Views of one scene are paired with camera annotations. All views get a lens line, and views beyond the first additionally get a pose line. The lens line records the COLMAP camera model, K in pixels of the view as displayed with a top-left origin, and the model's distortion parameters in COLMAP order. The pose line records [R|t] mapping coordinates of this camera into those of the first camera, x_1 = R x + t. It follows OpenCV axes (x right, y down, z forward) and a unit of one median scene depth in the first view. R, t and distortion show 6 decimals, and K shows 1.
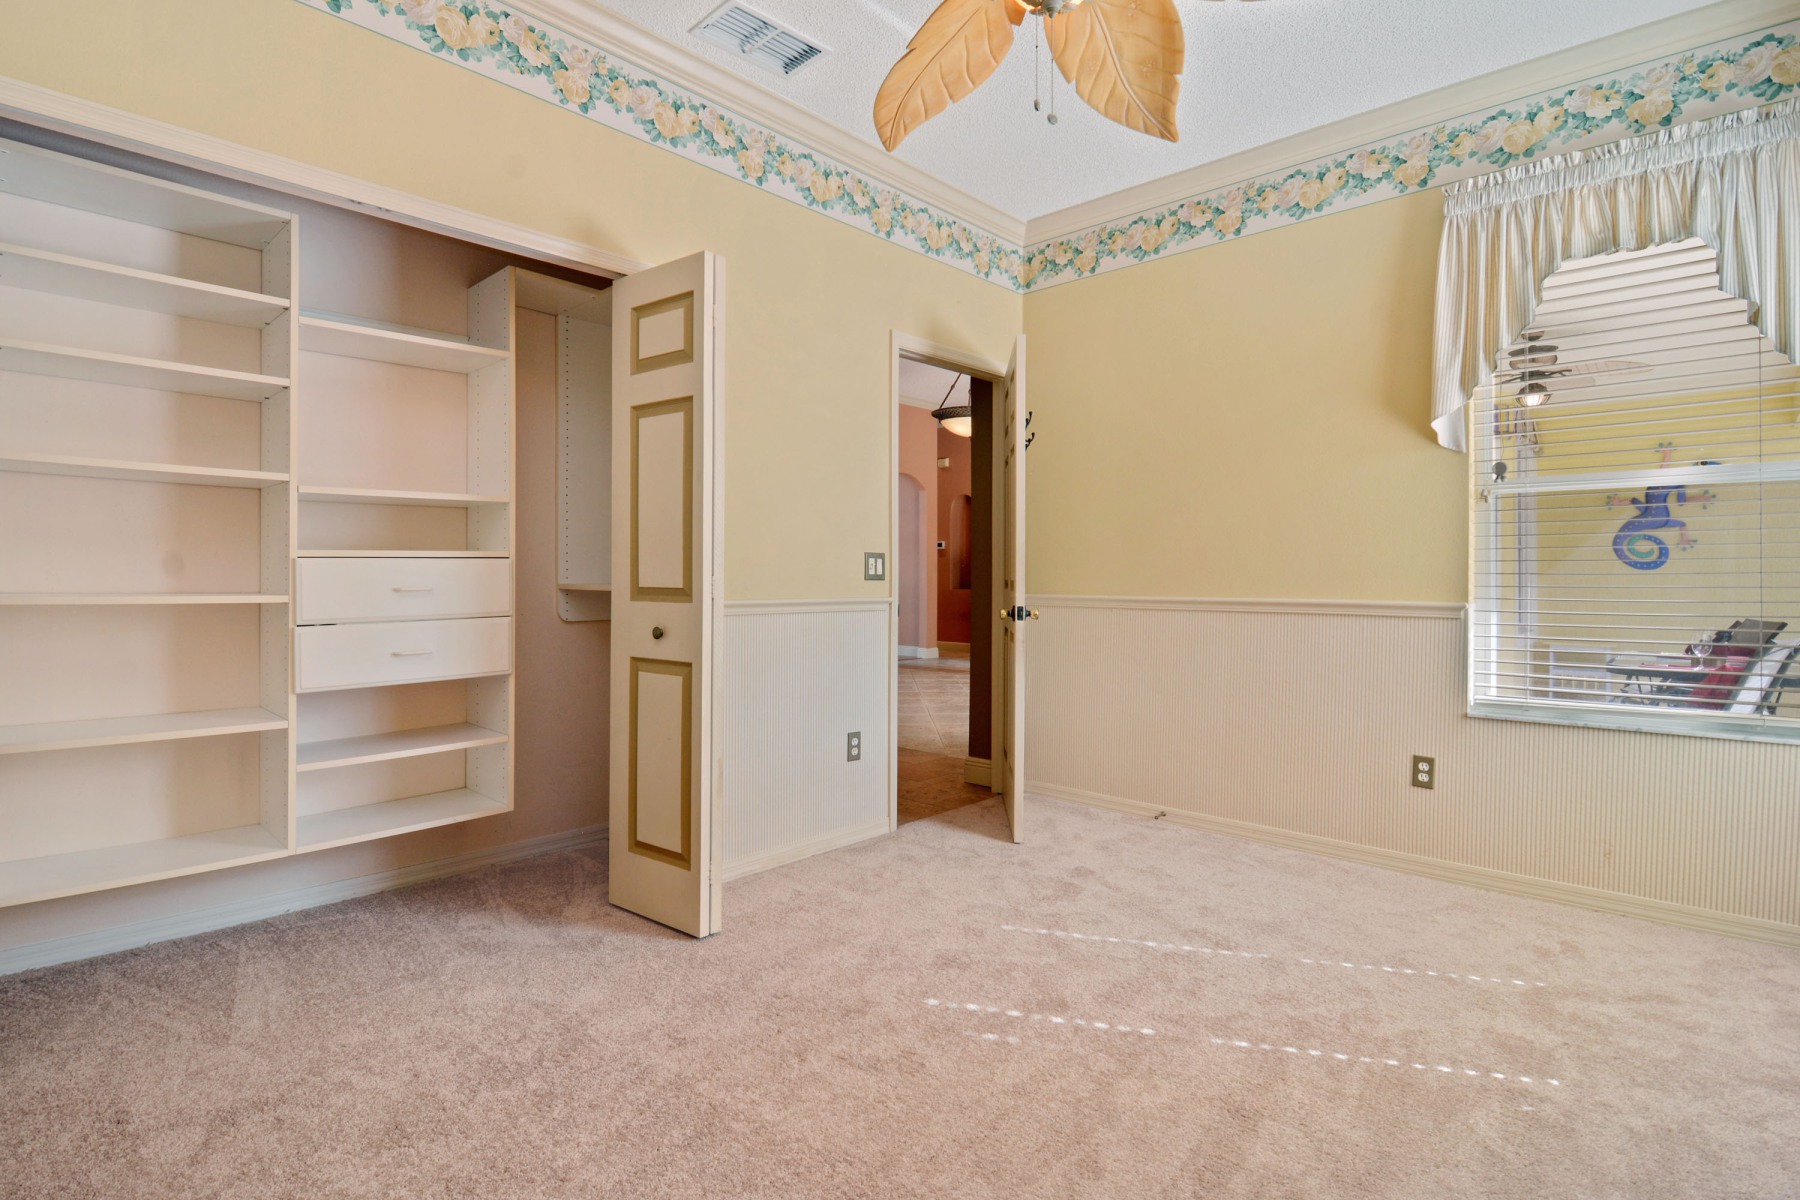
lens RADIAL K [[891.2, 0, 881.0], [0, 891.2, 575.8], [0, 0, 1]] dist [-0.001257, -0.009927]
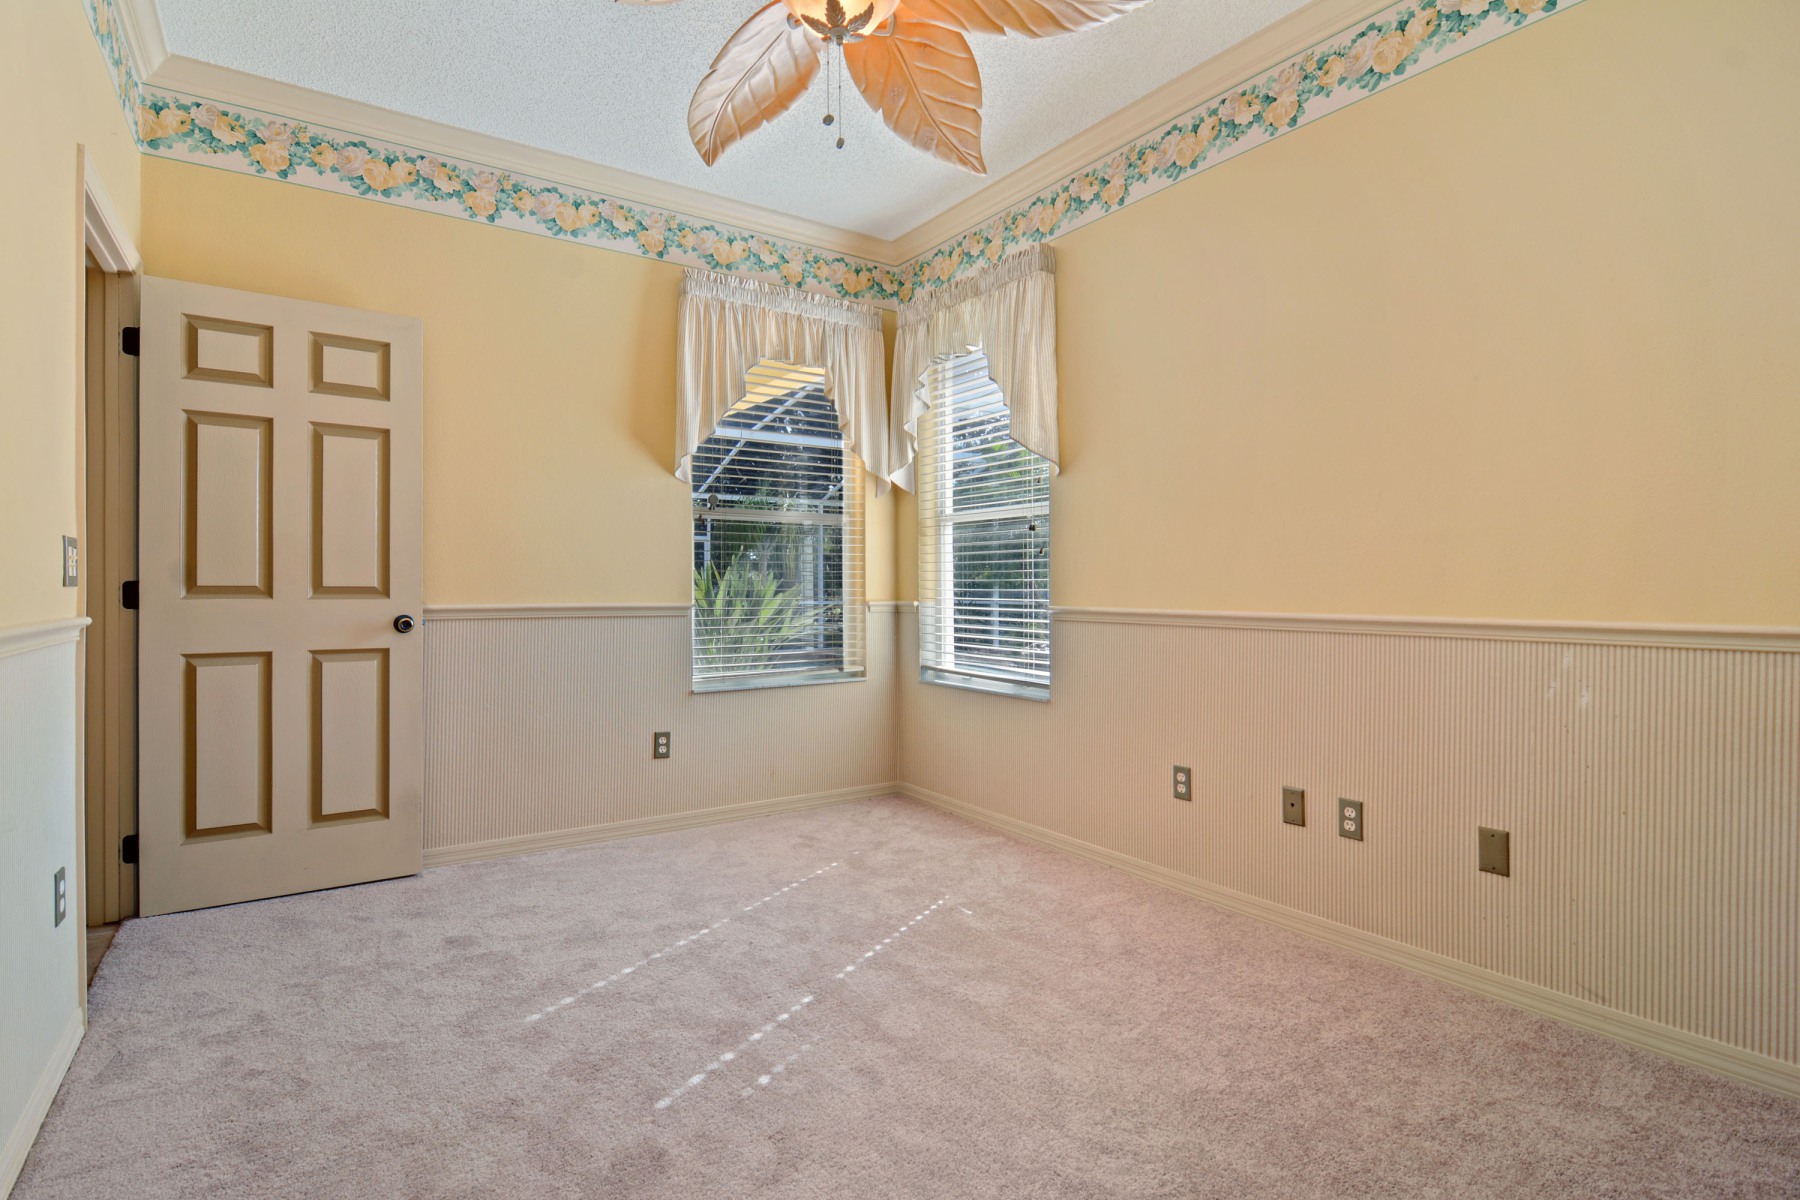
lens RADIAL K [[891.2, 0, 881.0], [0, 891.2, 575.8], [0, 0, 1]] dist [-0.001257, -0.009927]
pose [[0.214241, 0.007815, 0.976750, -0.552889], [-0.003488, 0.999968, -0.007236, -0.000203], [-0.976775, -0.001857, 0.214261, 0.498210]]
